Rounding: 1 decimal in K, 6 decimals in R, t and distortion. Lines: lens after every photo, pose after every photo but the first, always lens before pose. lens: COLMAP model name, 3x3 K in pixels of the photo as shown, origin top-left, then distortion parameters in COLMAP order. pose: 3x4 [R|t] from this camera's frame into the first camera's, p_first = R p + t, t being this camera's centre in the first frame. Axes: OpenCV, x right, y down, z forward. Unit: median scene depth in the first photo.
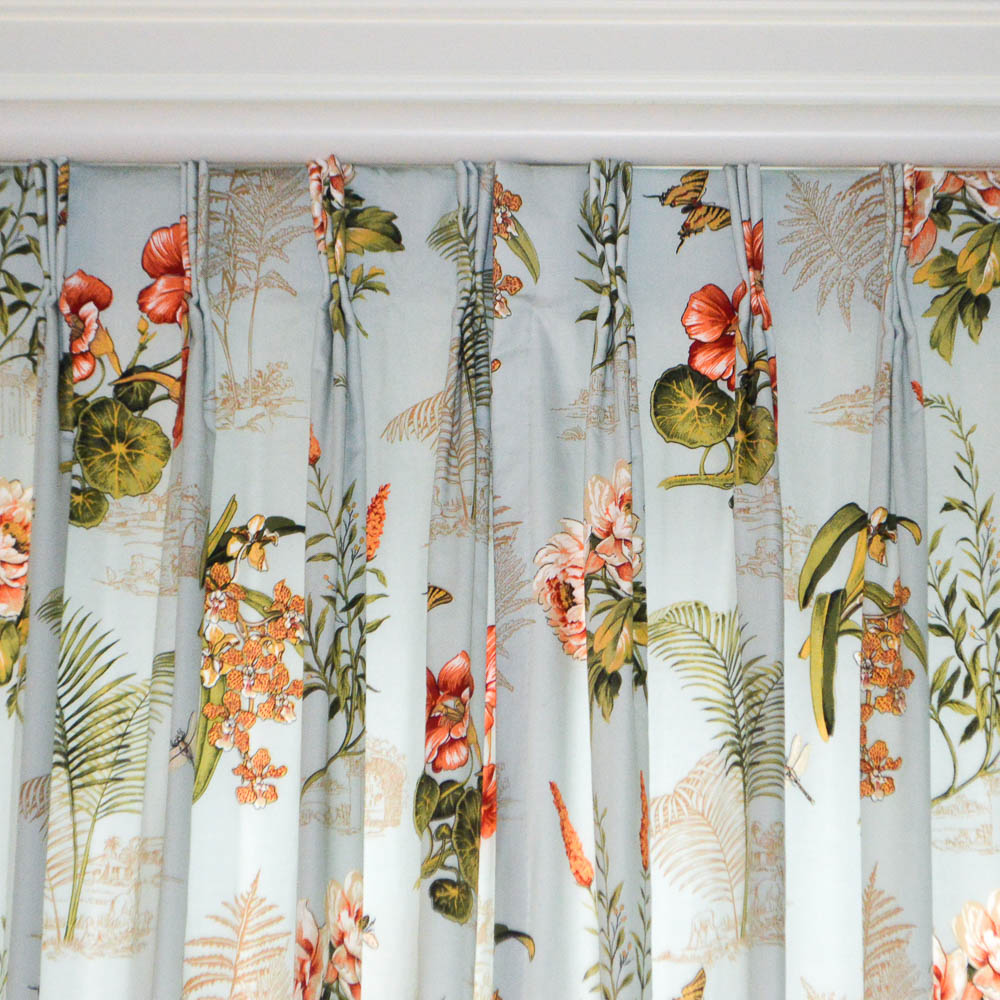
lens RADIAL K [[4462.6, 0, 500.0], [0, 4462.6, 500.0], [0, 0, 1]] dist [0.108358, -5.678280]
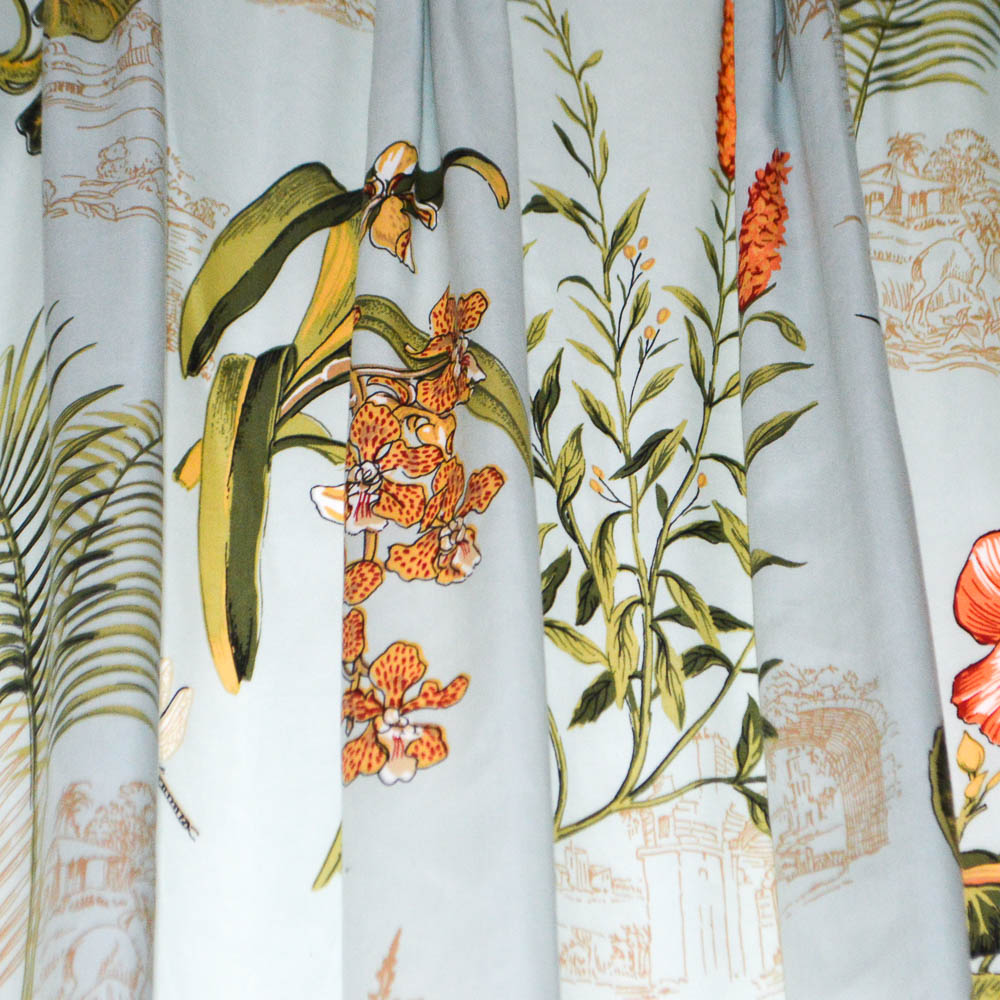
lens RADIAL K [[4104.2, 0, 500.0], [0, 4104.2, 500.0], [0, 0, 1]] dist [0.209921, -1.651863]
pose [[0.964590, 0.113433, 0.238118, 0.008979], [-0.044052, 0.959401, -0.278583, 0.136006], [-0.260051, 0.258228, 0.930426, 0.660462]]
